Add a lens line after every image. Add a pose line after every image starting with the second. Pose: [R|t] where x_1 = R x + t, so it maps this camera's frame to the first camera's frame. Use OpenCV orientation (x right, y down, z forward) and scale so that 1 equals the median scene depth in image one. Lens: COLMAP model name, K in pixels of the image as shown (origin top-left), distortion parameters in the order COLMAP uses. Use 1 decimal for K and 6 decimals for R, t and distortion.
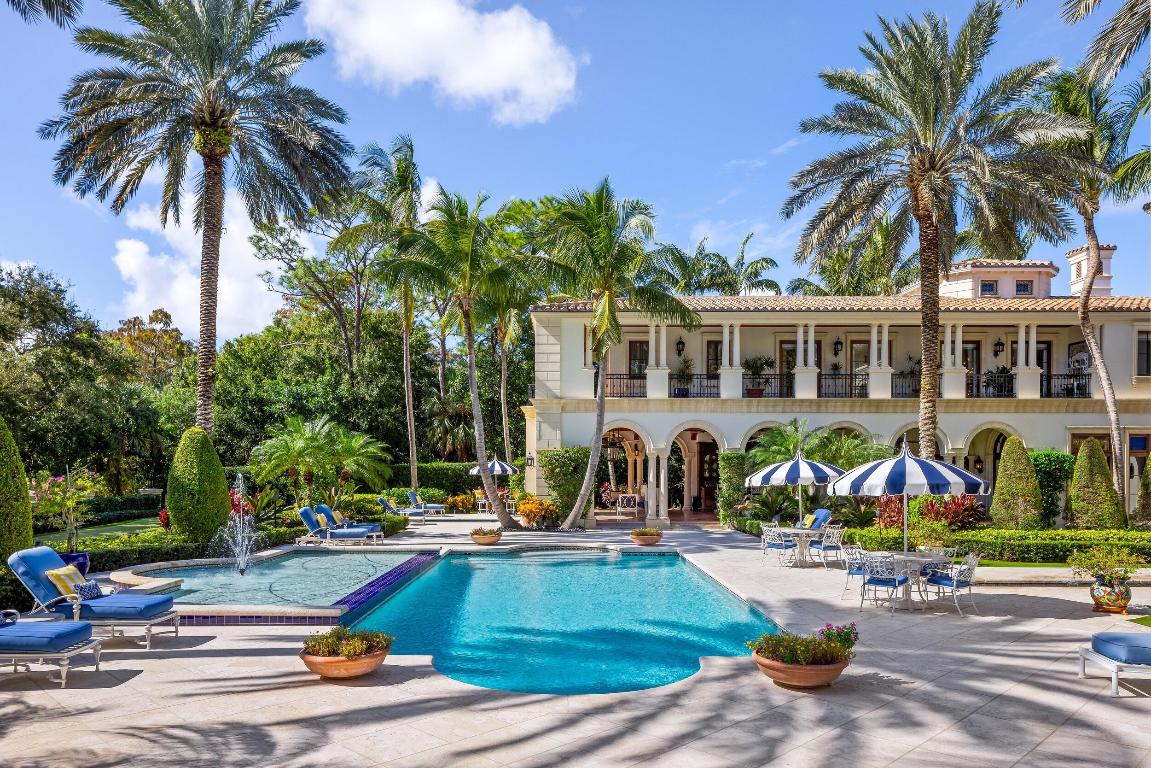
lens RADIAL K [[797.4, 0, 559.5], [0, 797.4, 469.6], [0, 0, 1]] dist [-0.009242, 0.001796]
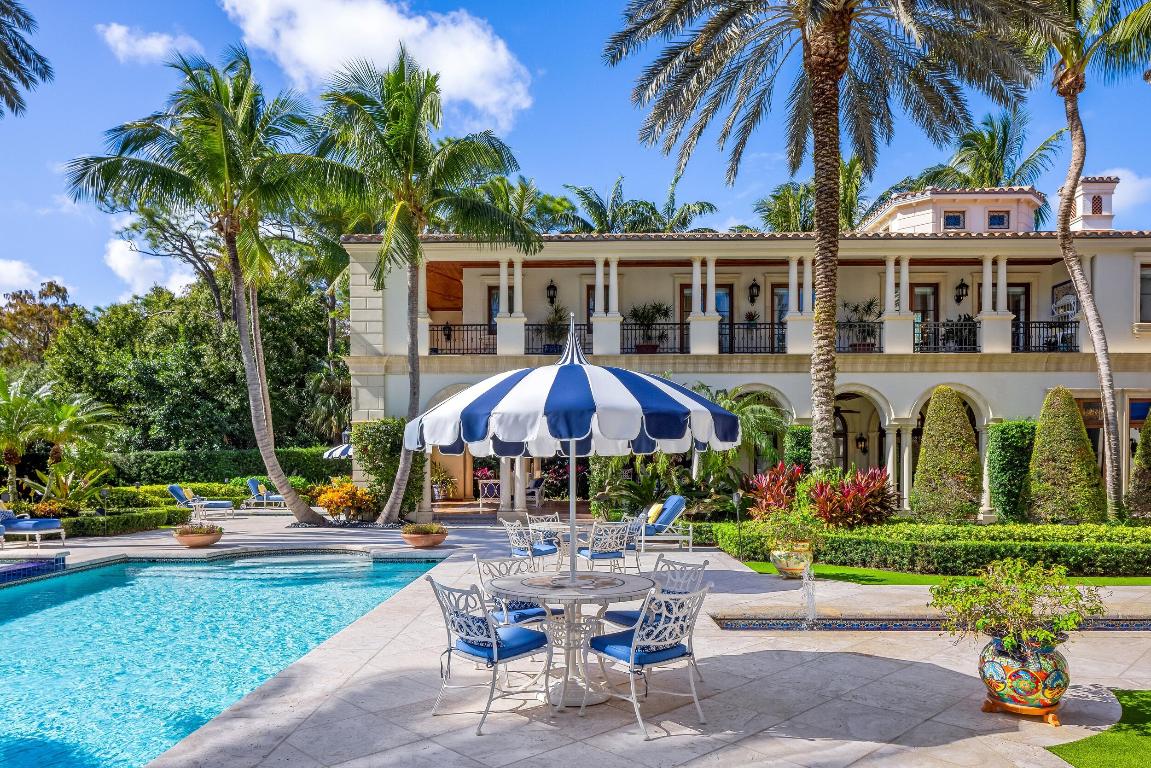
lens RADIAL K [[785.4, 0, 576.6], [0, 785.4, 471.2], [0, 0, 1]] dist [-0.002946, -0.000898]
pose [[0.999963, -0.003496, -0.007863, 0.191909], [0.003532, 0.999984, 0.004494, 0.019230], [0.007847, -0.004521, 0.999959, 0.242075]]
